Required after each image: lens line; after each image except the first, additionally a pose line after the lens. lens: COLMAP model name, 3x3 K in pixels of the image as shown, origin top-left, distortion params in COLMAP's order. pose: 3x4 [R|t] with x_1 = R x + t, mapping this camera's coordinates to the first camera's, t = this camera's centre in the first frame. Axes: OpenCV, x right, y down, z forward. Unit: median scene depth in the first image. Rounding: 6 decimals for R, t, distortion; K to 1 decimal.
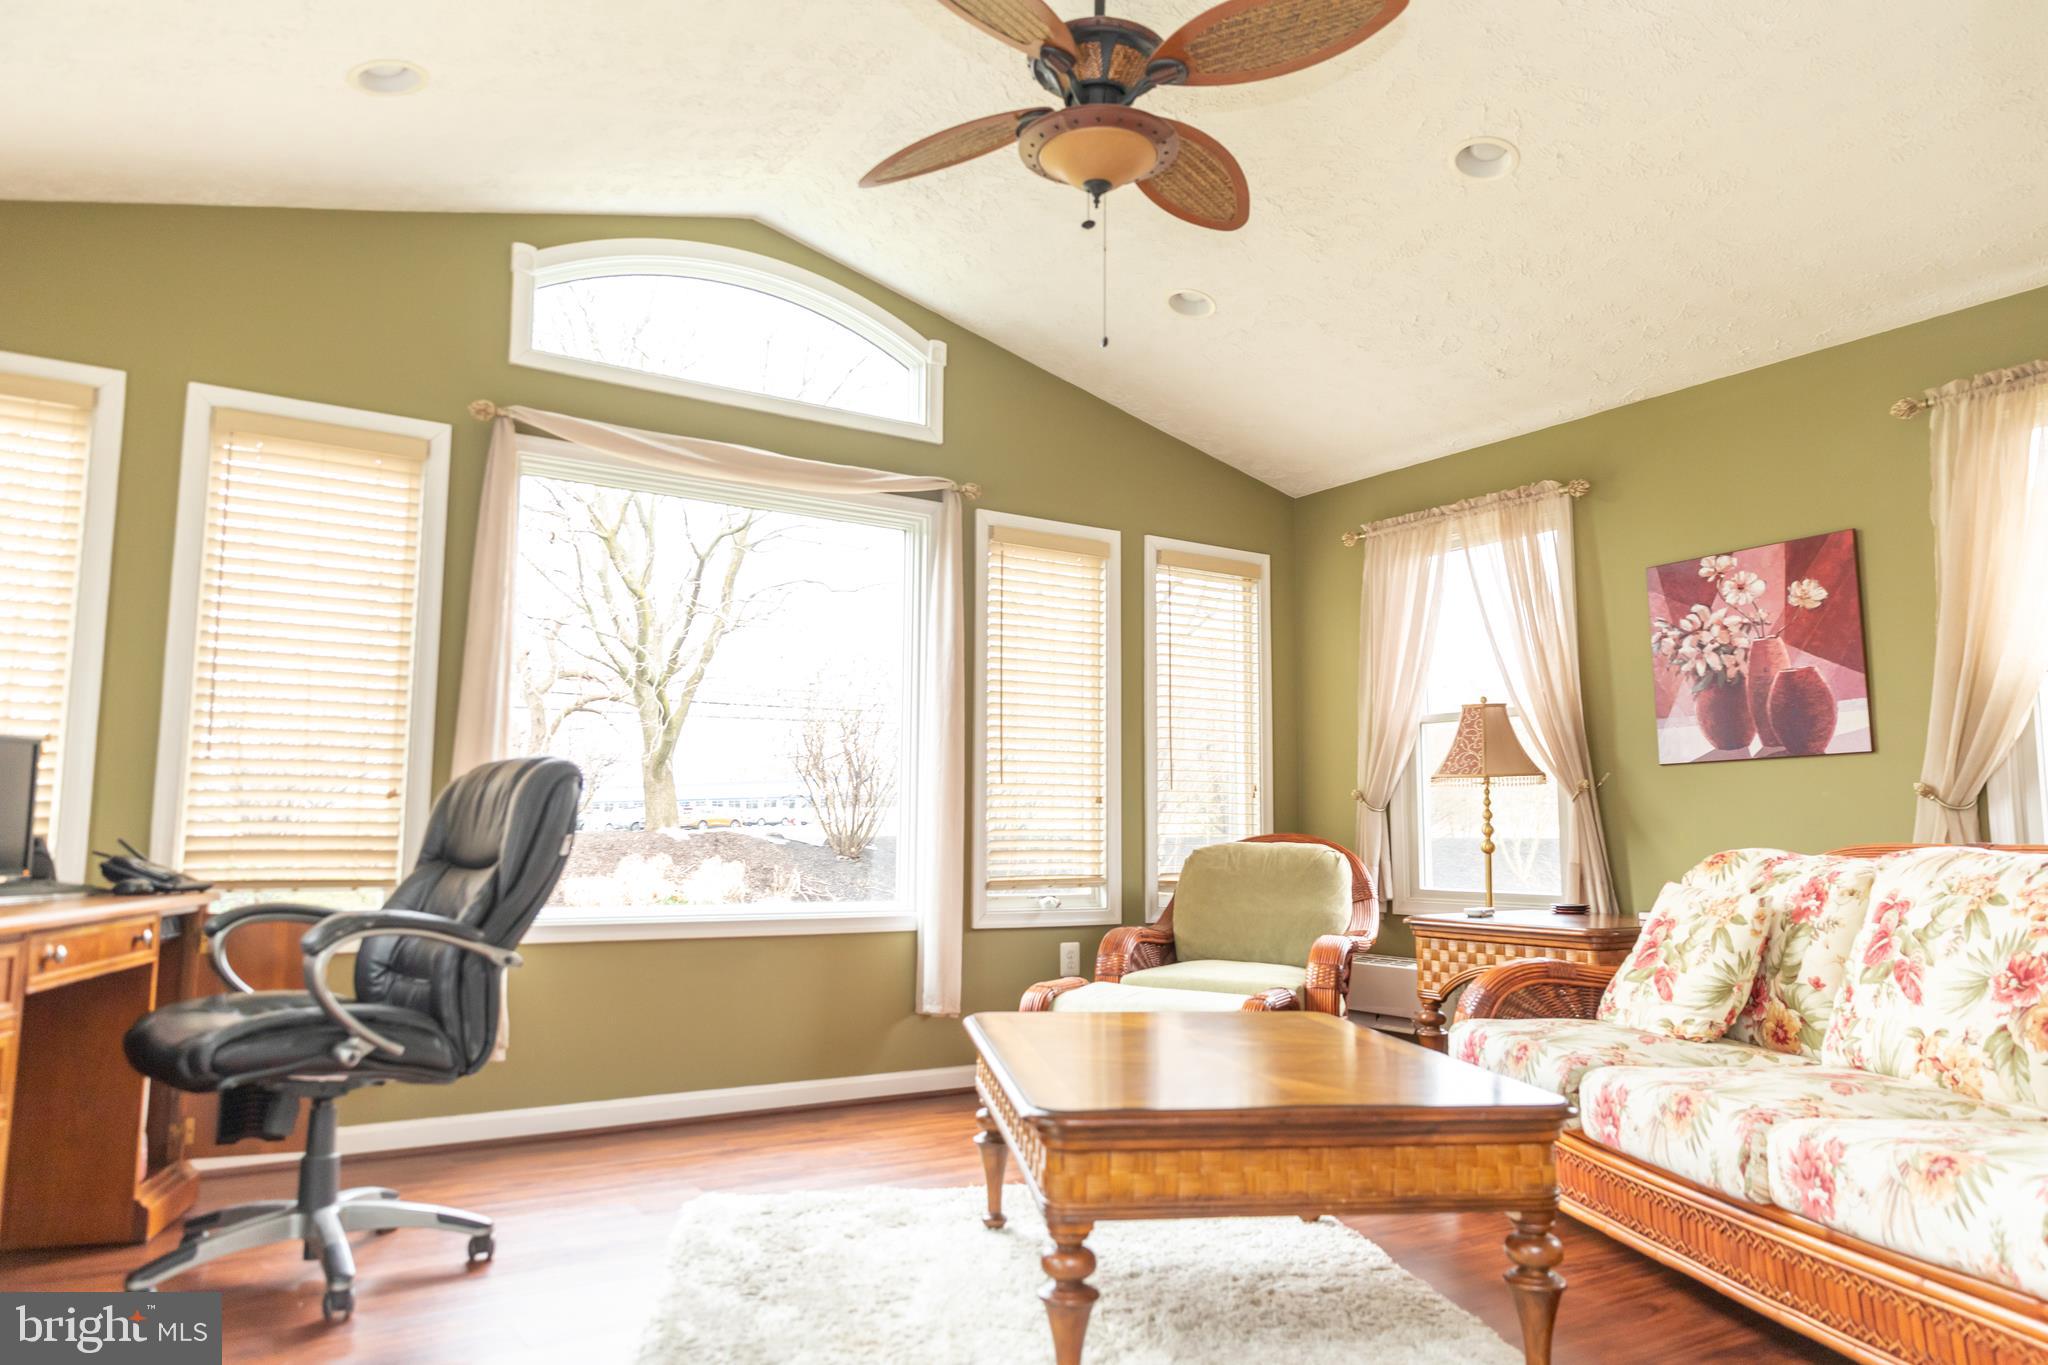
lens RADIAL K [[1389.0, 0, 1026.9], [0, 1389.0, 681.9], [0, 0, 1]] dist [0.027078, -0.013344]
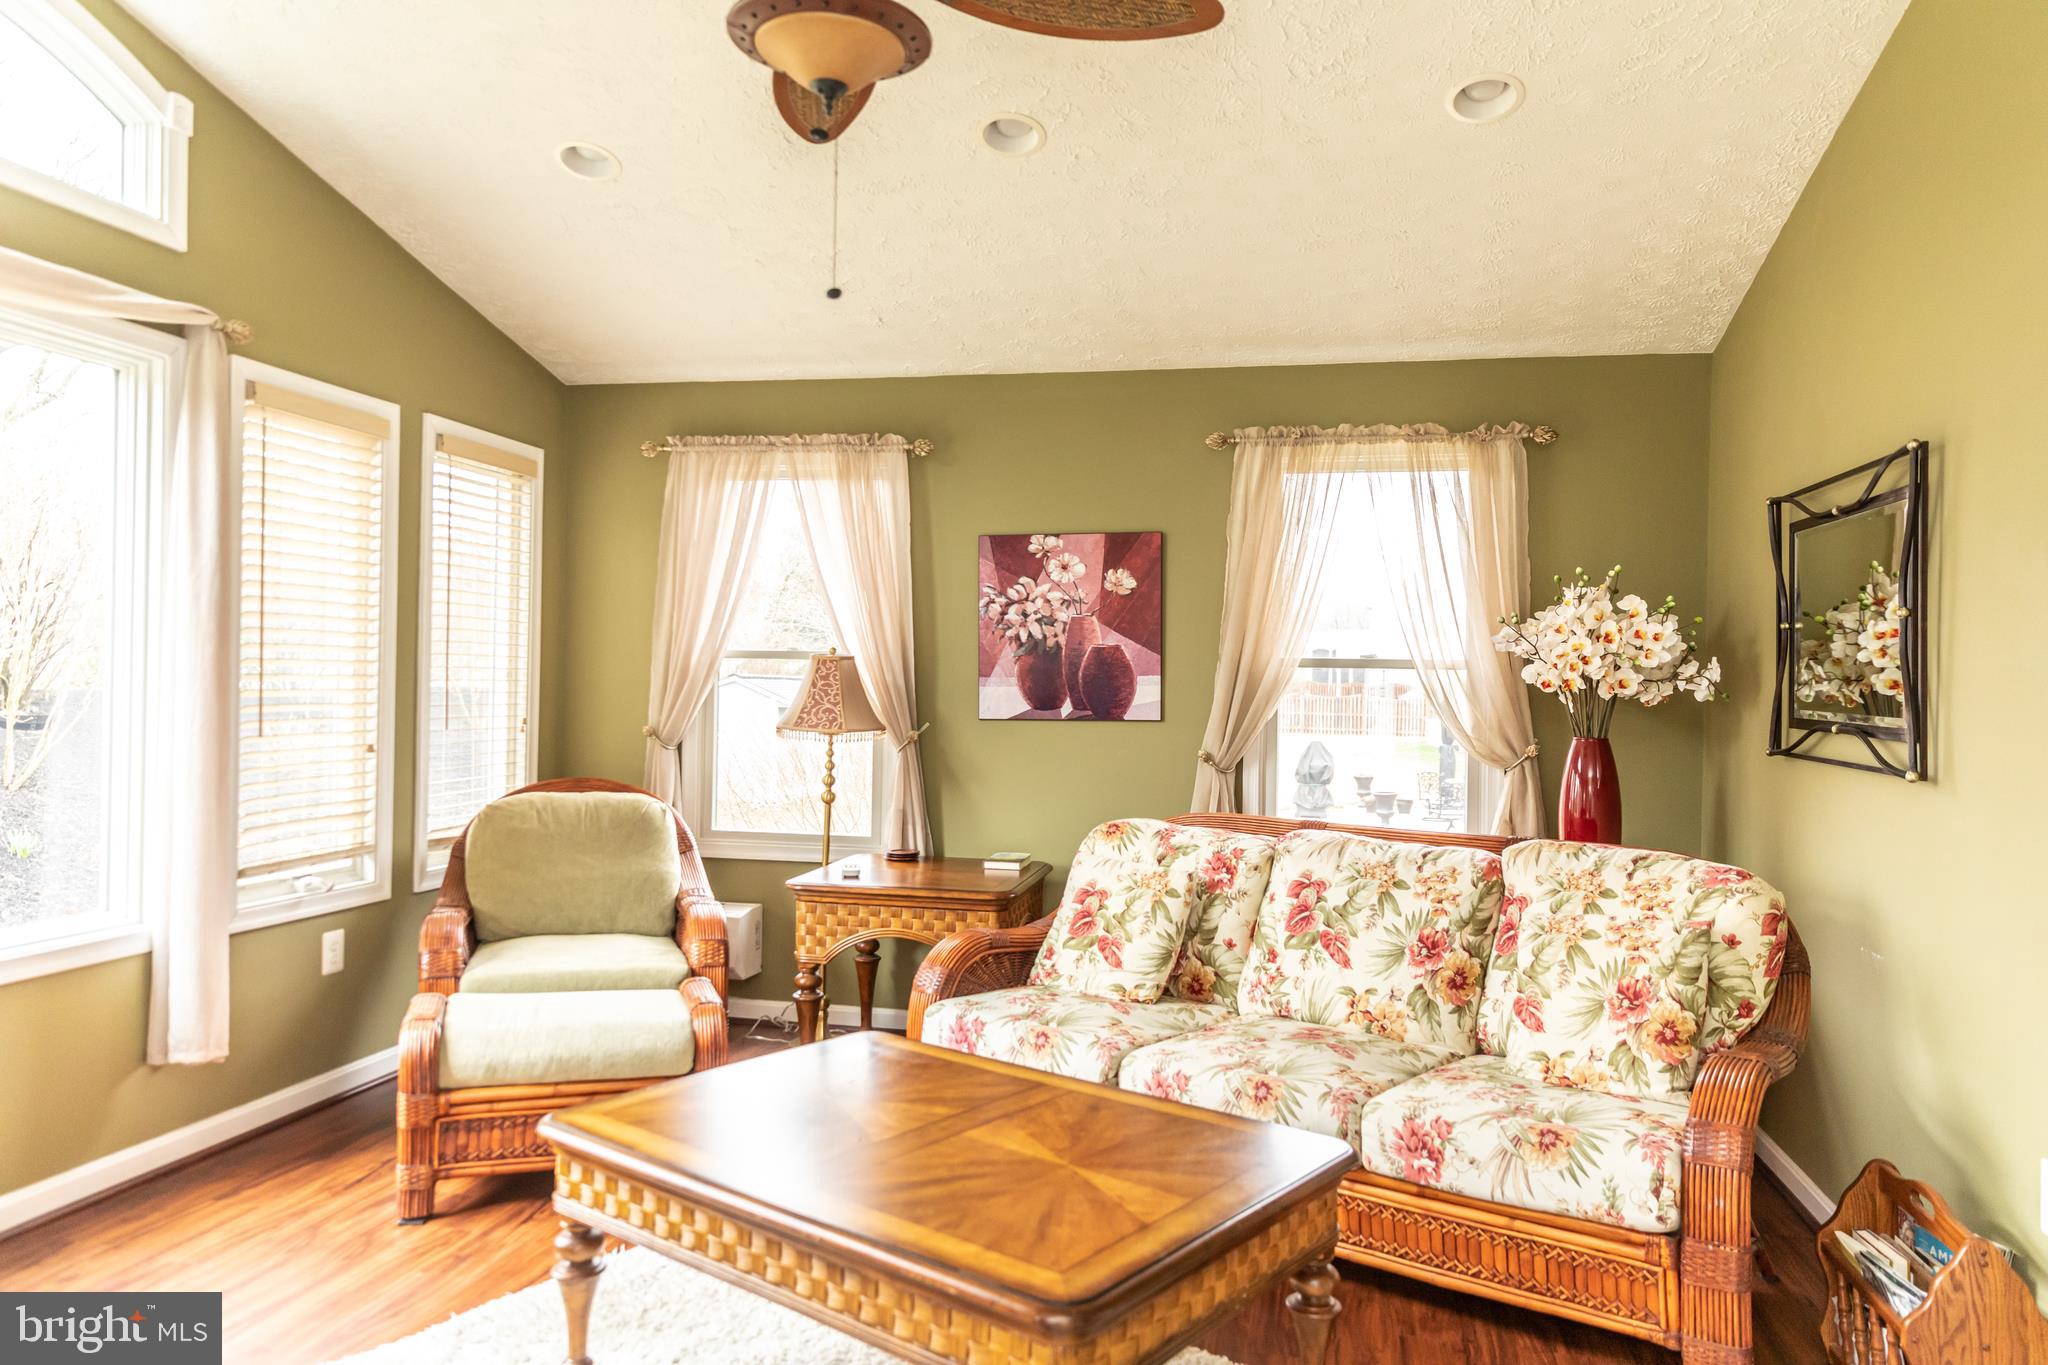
lens RADIAL K [[1389.0, 0, 1020.9], [0, 1389.0, 682.7], [0, 0, 1]] dist [0.027078, -0.013344]
pose [[0.711352, 0.006120, 0.702809, -0.308868], [-0.095166, 0.991592, 0.087688, -0.072670], [-0.696363, -0.129261, 0.705953, 0.232941]]
